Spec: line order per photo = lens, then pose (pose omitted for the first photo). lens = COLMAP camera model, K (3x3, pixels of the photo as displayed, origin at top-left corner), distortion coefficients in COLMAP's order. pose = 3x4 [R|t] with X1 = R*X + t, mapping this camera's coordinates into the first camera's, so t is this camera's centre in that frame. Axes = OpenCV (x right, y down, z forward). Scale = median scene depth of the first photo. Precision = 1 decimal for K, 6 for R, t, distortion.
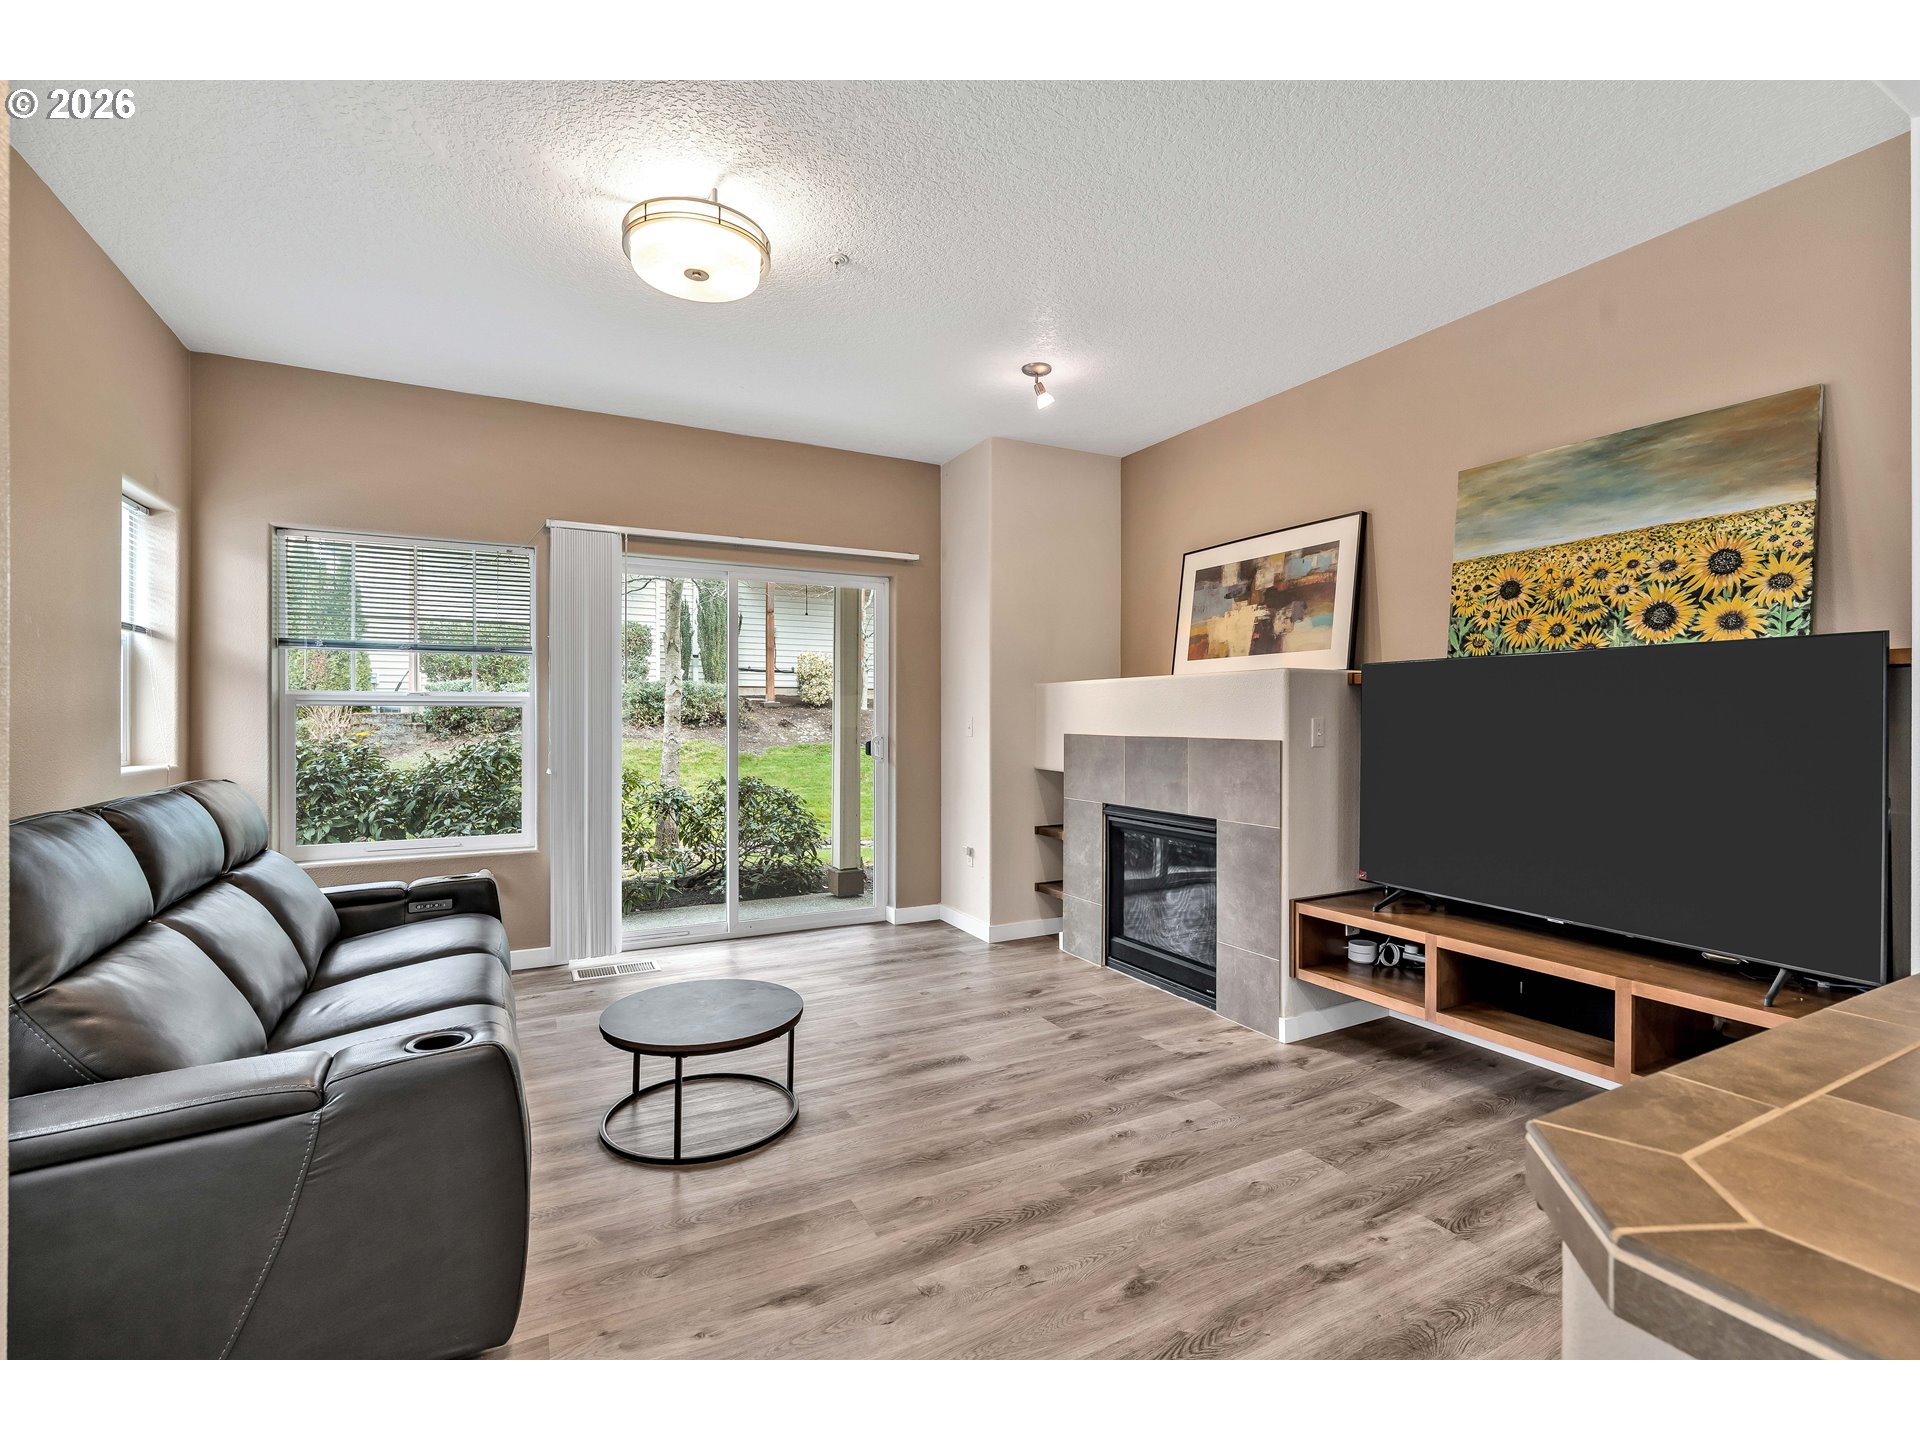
lens RADIAL K [[869.0, 0, 969.4], [0, 869.0, 721.1], [0, 0, 1]] dist [-0.013328, 0.000986]
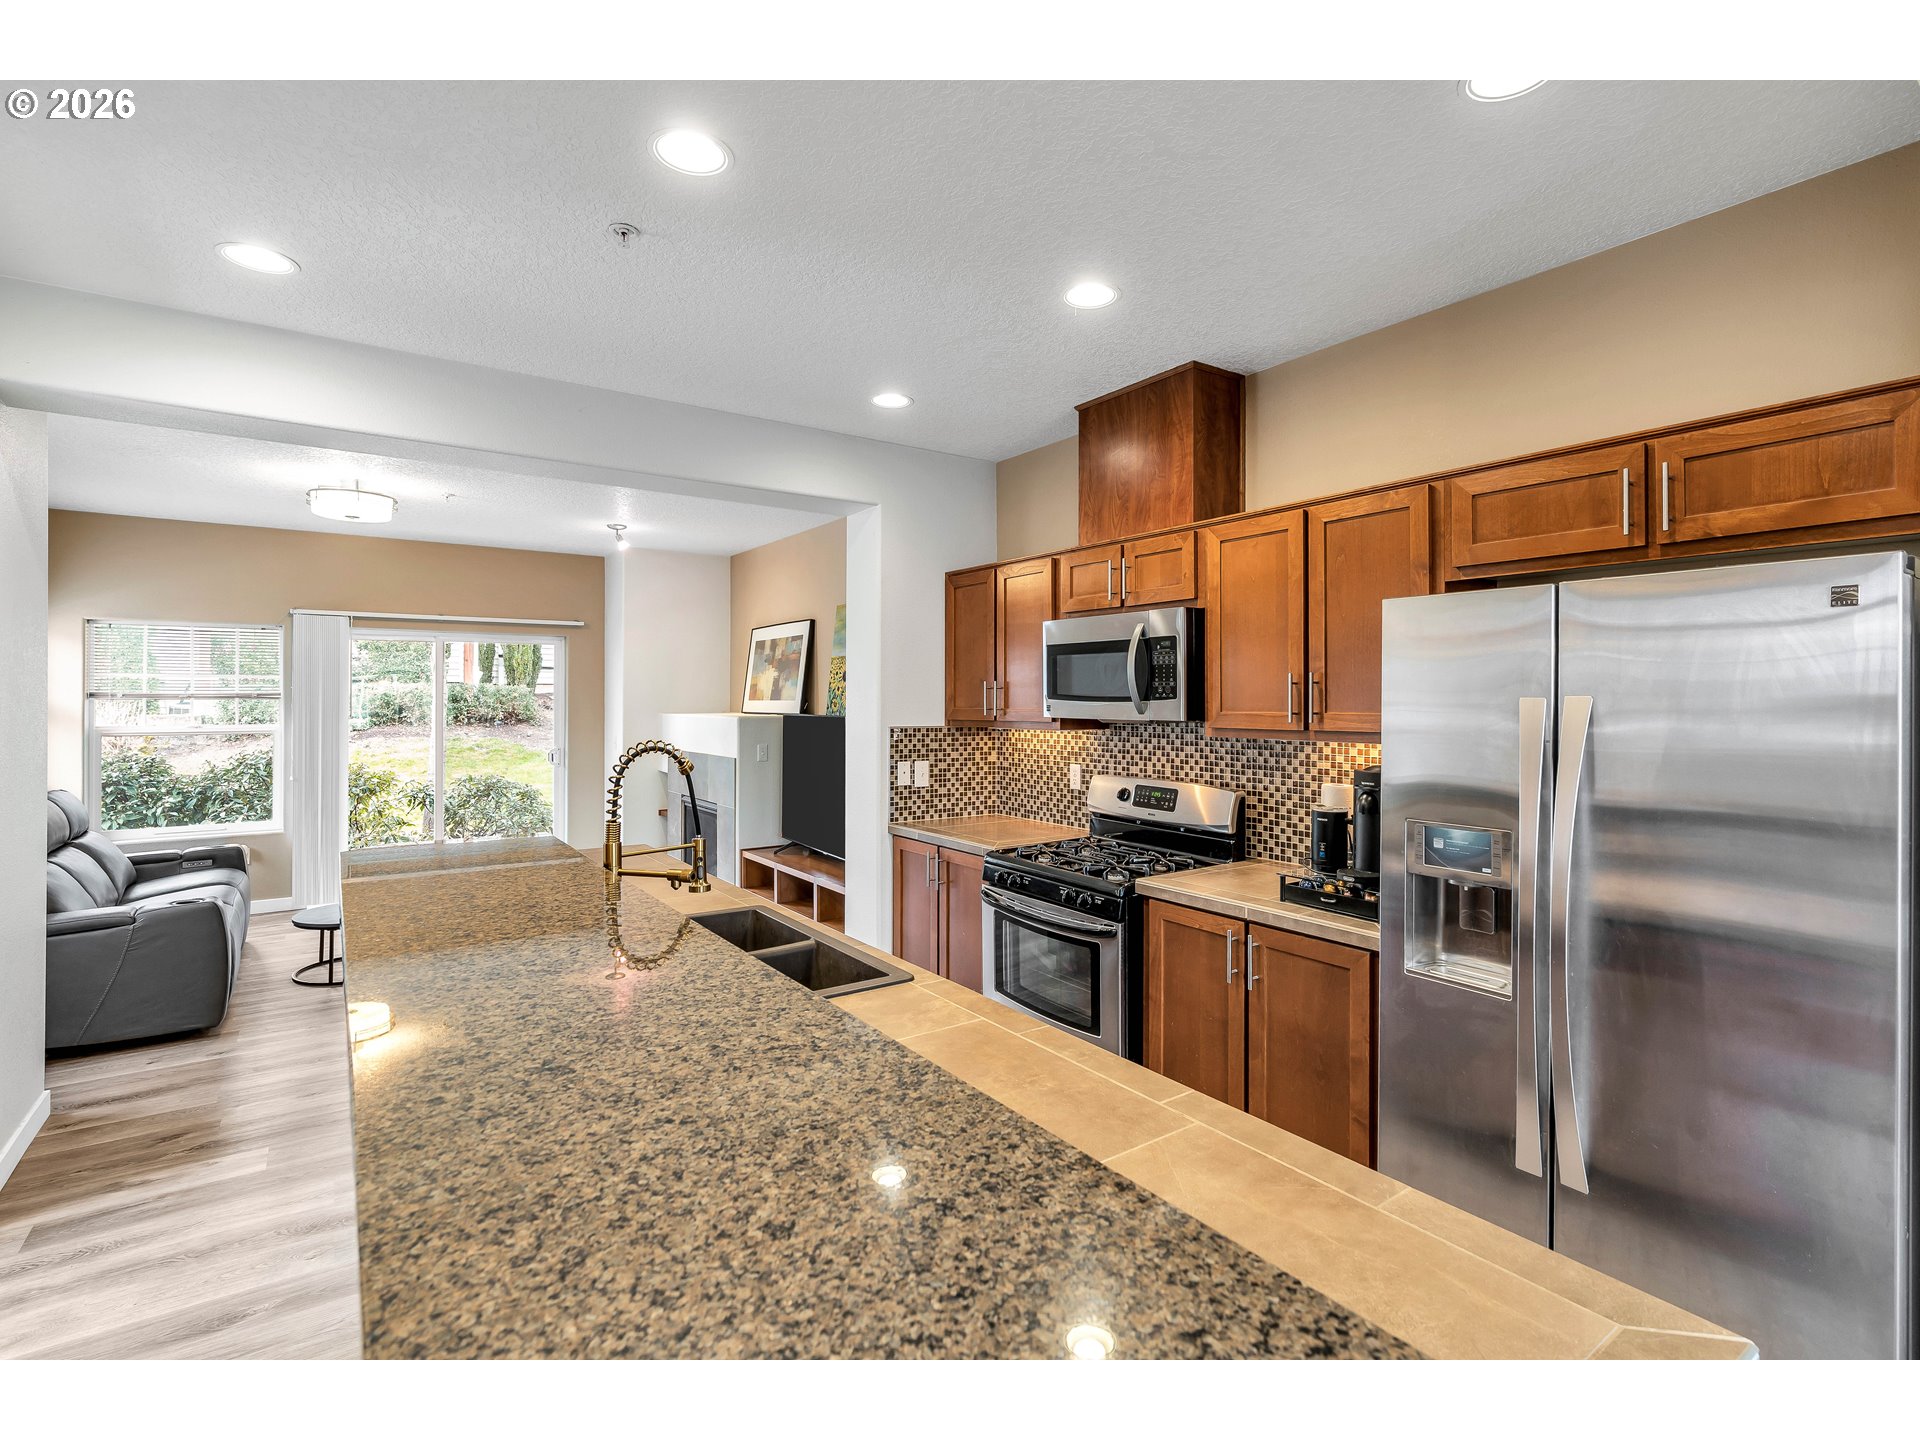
lens RADIAL K [[869.0, 0, 958.7], [0, 869.0, 701.5], [0, 0, 1]] dist [-0.013328, 0.000986]
pose [[0.989930, -0.000449, 0.141555, 0.591678], [0.001138, 0.999988, -0.004784, -0.087623], [-0.141551, 0.004896, 0.989919, -0.844832]]
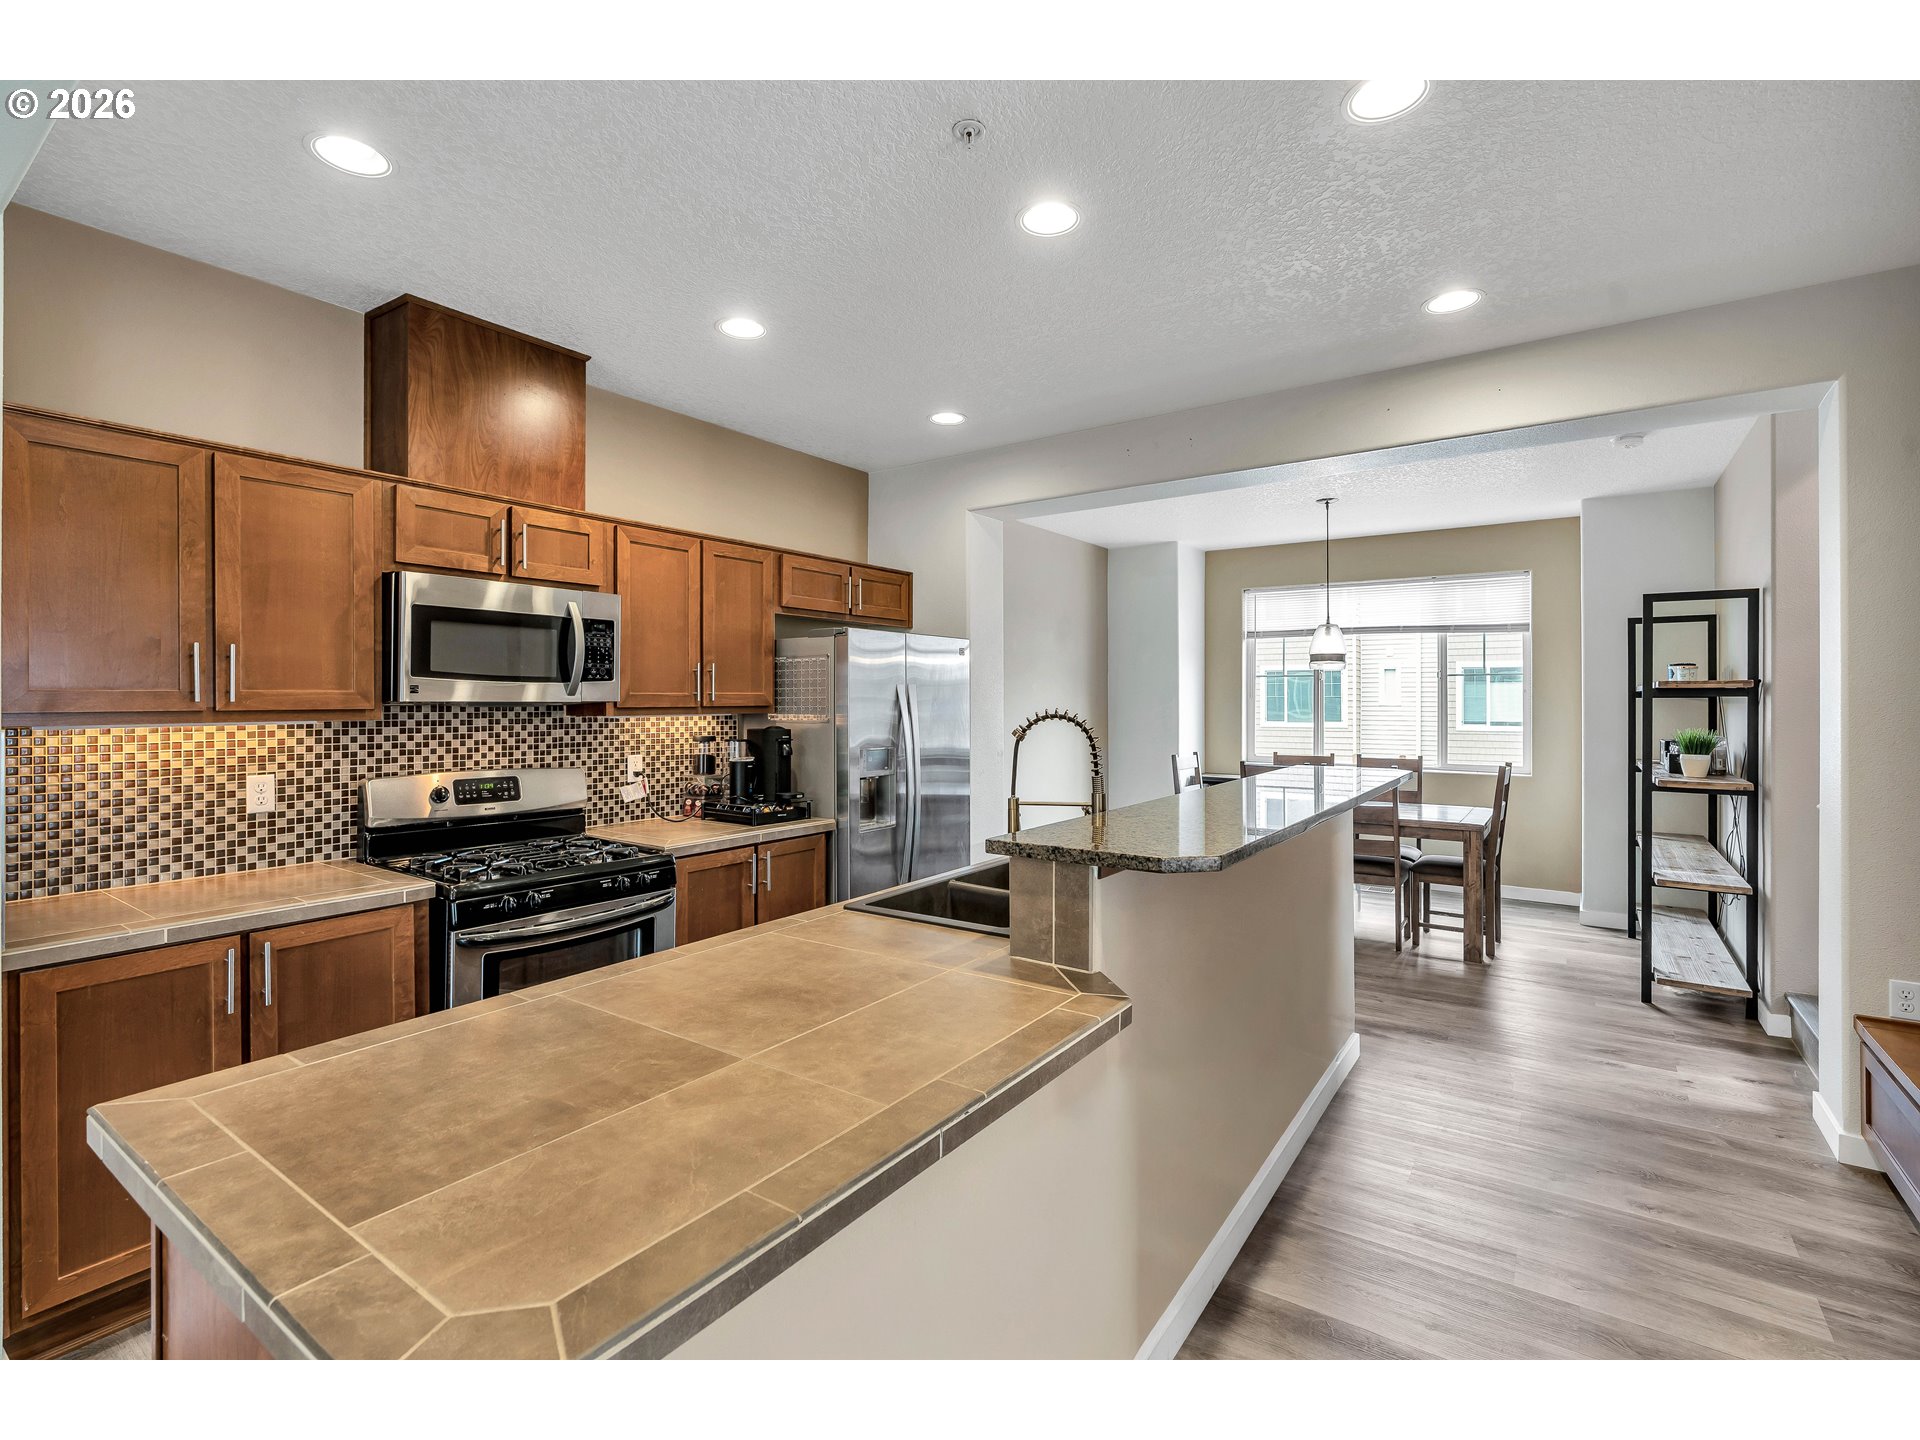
lens RADIAL K [[869.0, 0, 967.4], [0, 869.0, 707.2], [0, 0, 1]] dist [-0.013328, 0.000986]
pose [[-0.451708, -0.008375, 0.892127, -0.117156], [0.005681, 0.999909, 0.012263, -0.073783], [-0.892148, 0.010607, -0.451619, 0.153531]]
